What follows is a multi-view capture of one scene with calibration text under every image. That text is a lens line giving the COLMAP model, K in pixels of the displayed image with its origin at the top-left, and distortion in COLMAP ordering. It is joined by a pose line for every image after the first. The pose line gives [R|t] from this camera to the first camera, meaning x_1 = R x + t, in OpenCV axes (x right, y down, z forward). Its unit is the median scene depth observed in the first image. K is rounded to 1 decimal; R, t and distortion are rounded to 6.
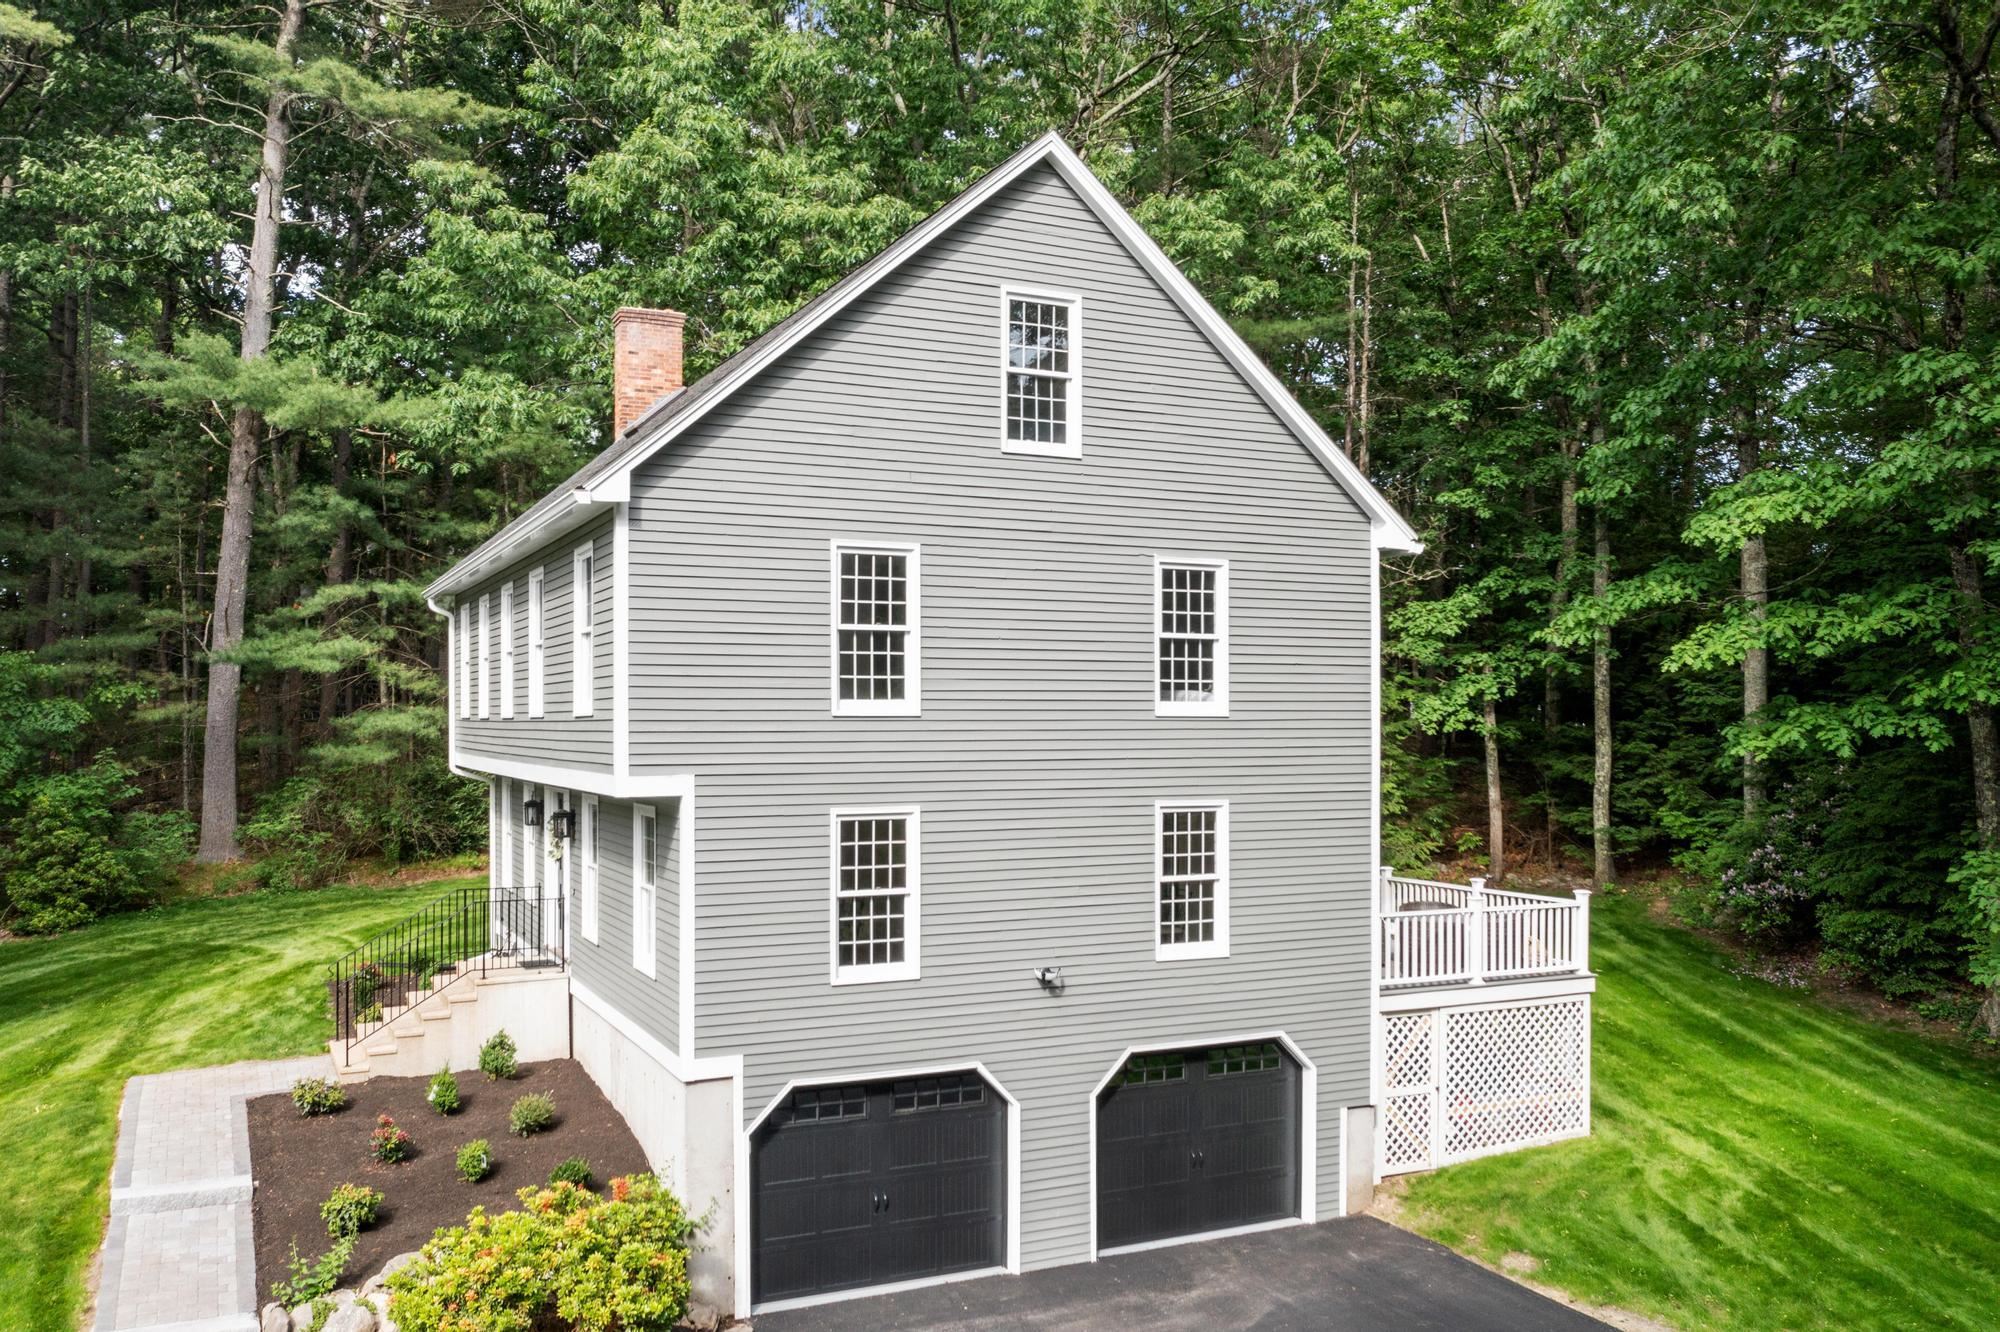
lens RADIAL K [[1591.1, 0, 1000.8], [0, 1591.1, 723.8], [0, 0, 1]] dist [-0.004696, 0.000798]
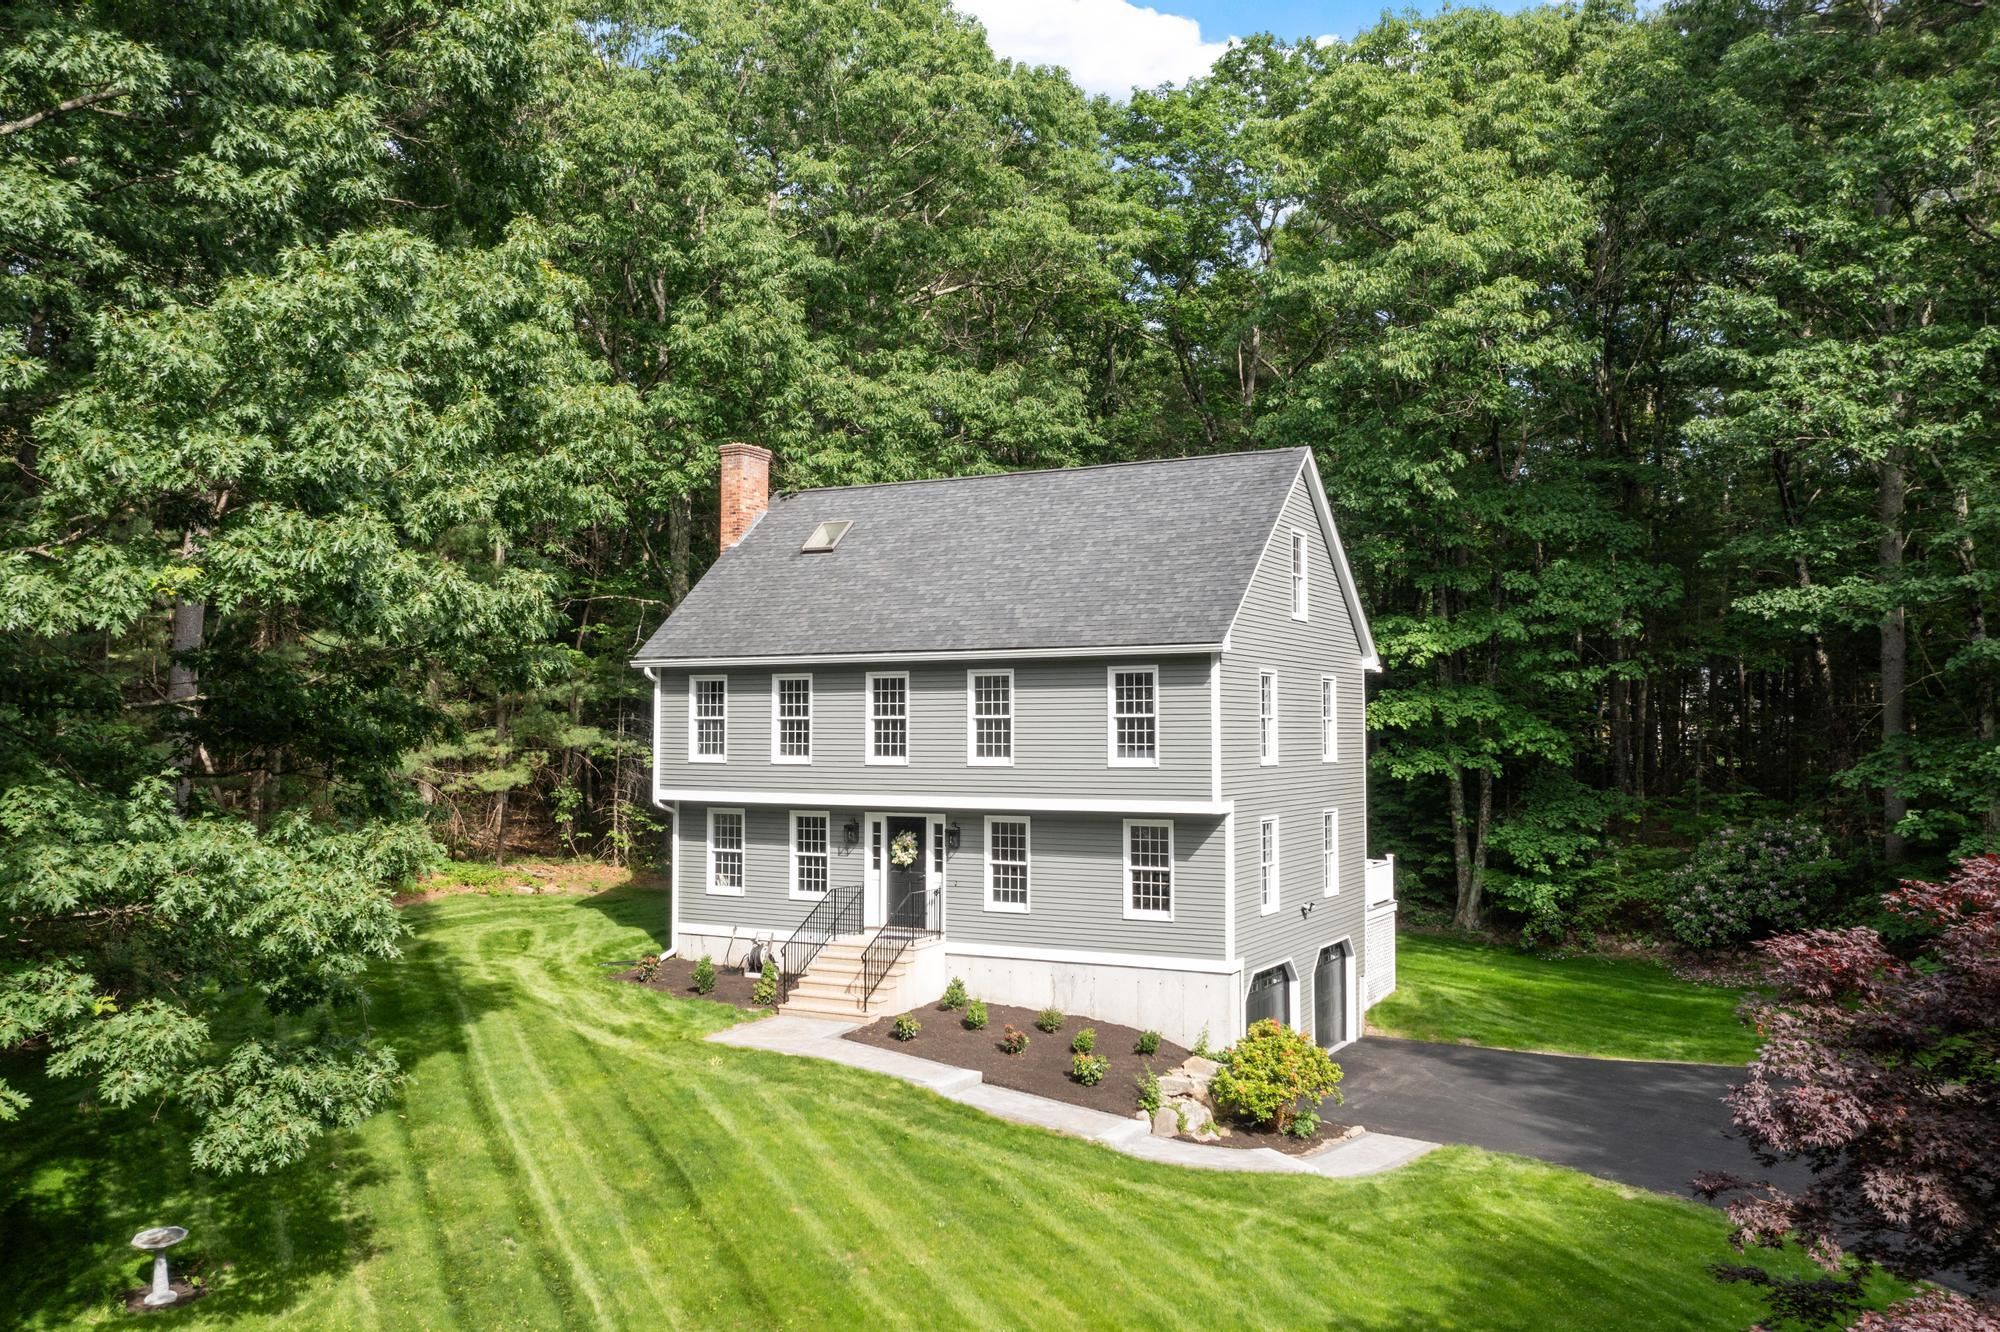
lens RADIAL K [[1609.6, 0, 989.7], [0, 1609.6, 636.4], [0, 0, 1]] dist [-0.019208, -0.002404]
pose [[0.812808, 0.035398, 0.581456, -1.215374], [0.000000, 0.998152, -0.060766, -0.035156], [-0.582532, 0.049392, 0.811305, -0.264776]]
